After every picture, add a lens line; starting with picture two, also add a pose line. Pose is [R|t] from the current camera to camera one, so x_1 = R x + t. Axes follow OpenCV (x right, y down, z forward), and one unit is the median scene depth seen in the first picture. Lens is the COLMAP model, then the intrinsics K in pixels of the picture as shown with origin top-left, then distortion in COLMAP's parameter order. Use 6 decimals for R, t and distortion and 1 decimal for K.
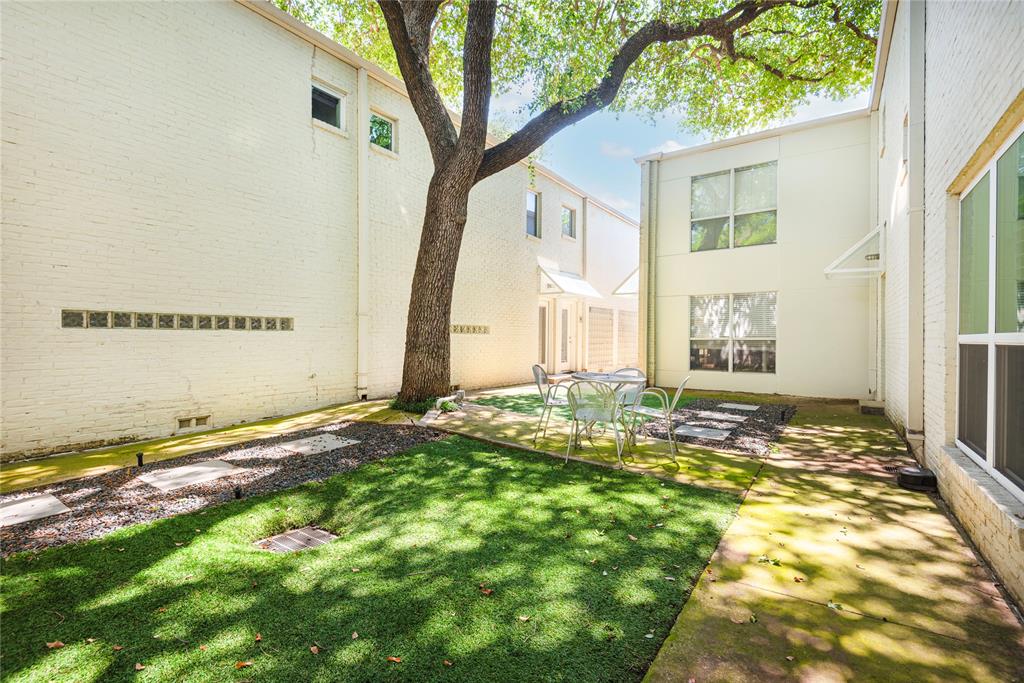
lens RADIAL K [[460.7, 0, 510.8], [0, 460.7, 339.5], [0, 0, 1]] dist [0.025923, -0.016833]
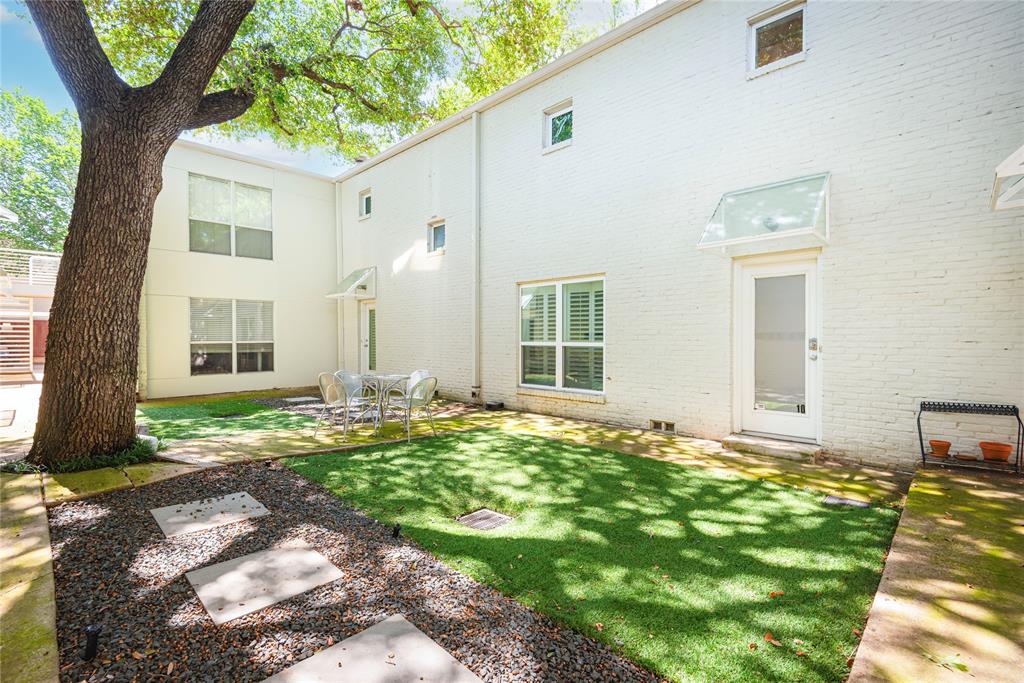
lens RADIAL K [[460.7, 0, 510.8], [0, 460.7, 339.5], [0, 0, 1]] dist [0.025923, -0.016833]
pose [[0.159803, -0.010917, 0.987089, -1.552278], [0.005911, 0.999932, 0.010102, -0.047334], [-0.987131, 0.004220, 0.159857, 0.691350]]
